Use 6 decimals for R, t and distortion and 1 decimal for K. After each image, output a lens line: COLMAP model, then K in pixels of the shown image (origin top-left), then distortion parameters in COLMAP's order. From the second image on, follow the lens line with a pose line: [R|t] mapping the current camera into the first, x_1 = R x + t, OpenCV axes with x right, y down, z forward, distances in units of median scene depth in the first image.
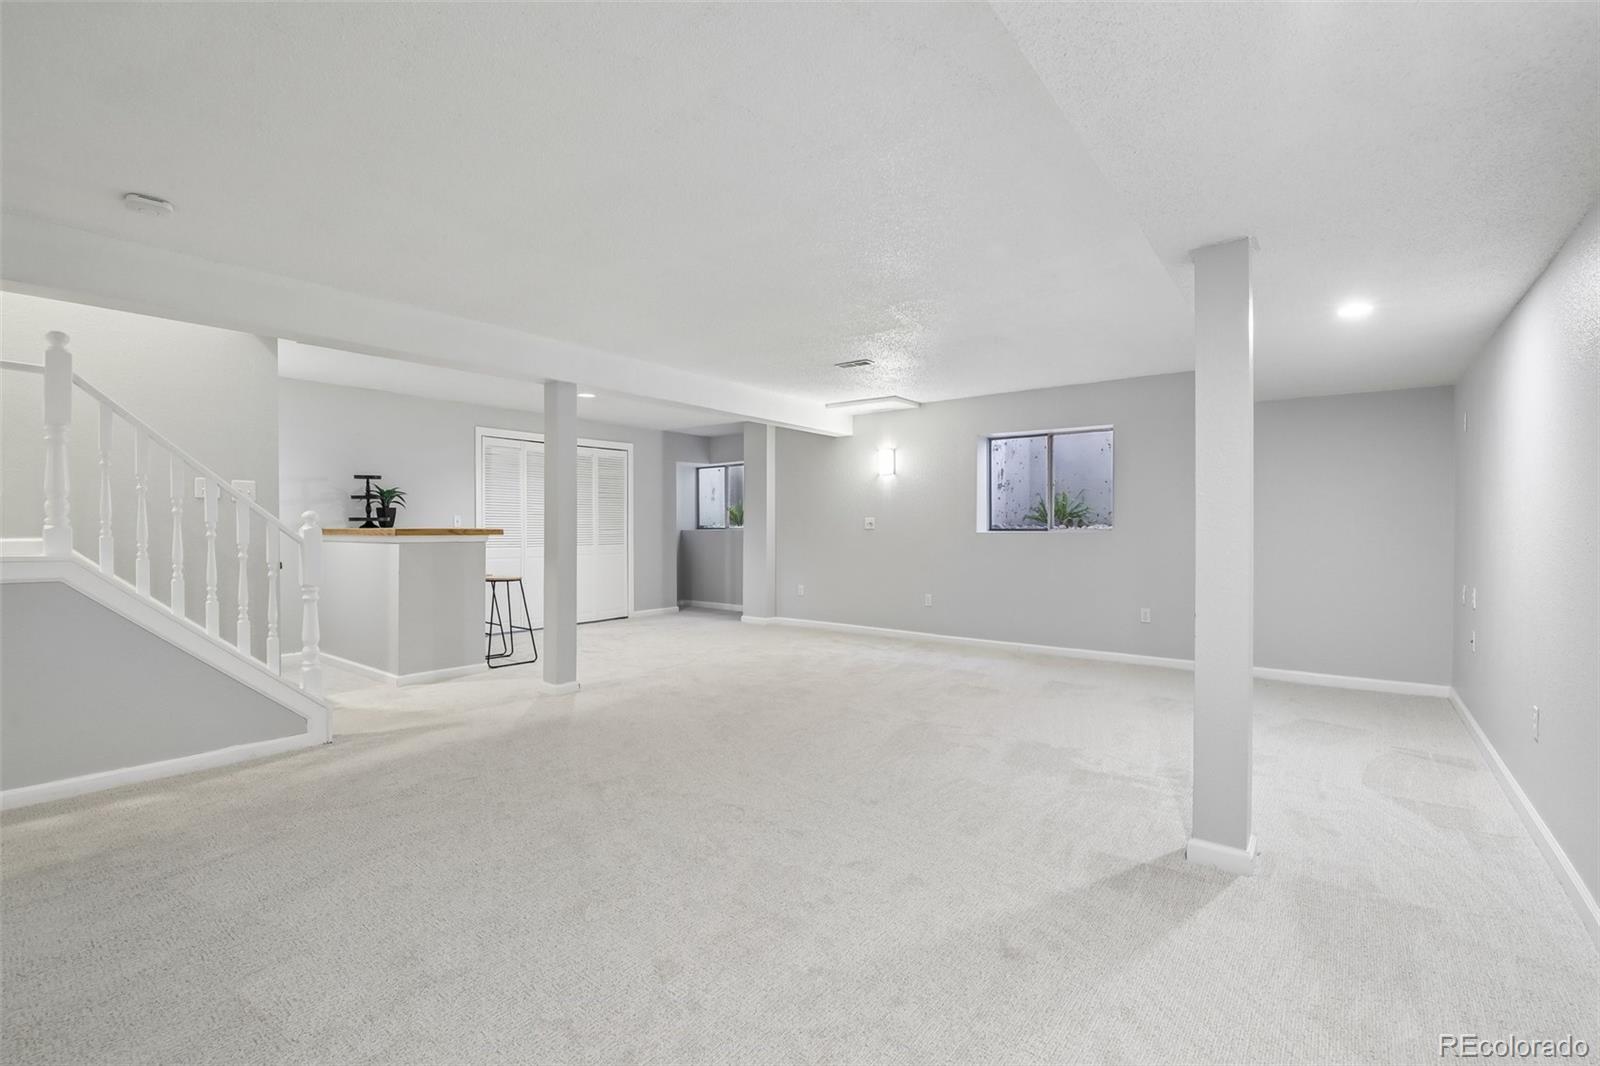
lens RADIAL K [[693.2, 0, 800.1], [0, 693.2, 535.1], [0, 0, 1]] dist [0.010234, -0.001759]
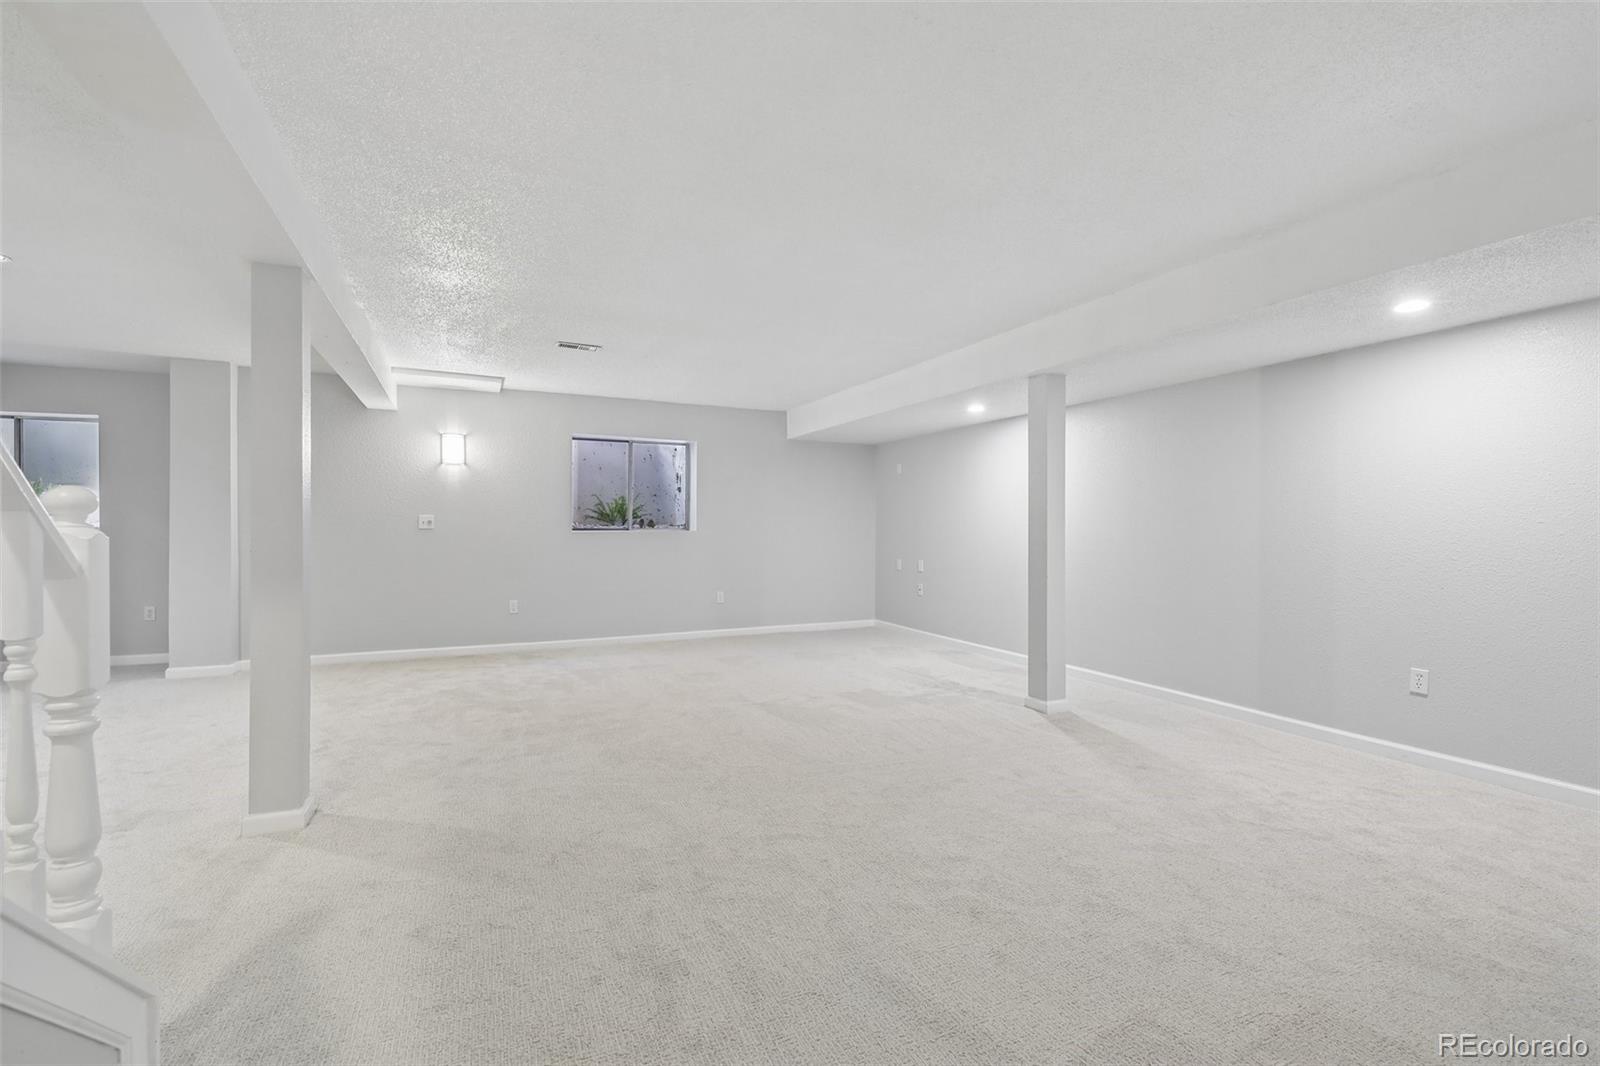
lens RADIAL K [[693.2, 0, 799.8], [0, 693.2, 529.1], [0, 0, 1]] dist [0.010234, -0.001759]
pose [[0.445281, -0.003319, 0.895385, -0.447994], [0.002976, 0.999993, 0.002227, -0.009245], [-0.895386, 0.001673, 0.445287, 0.250684]]
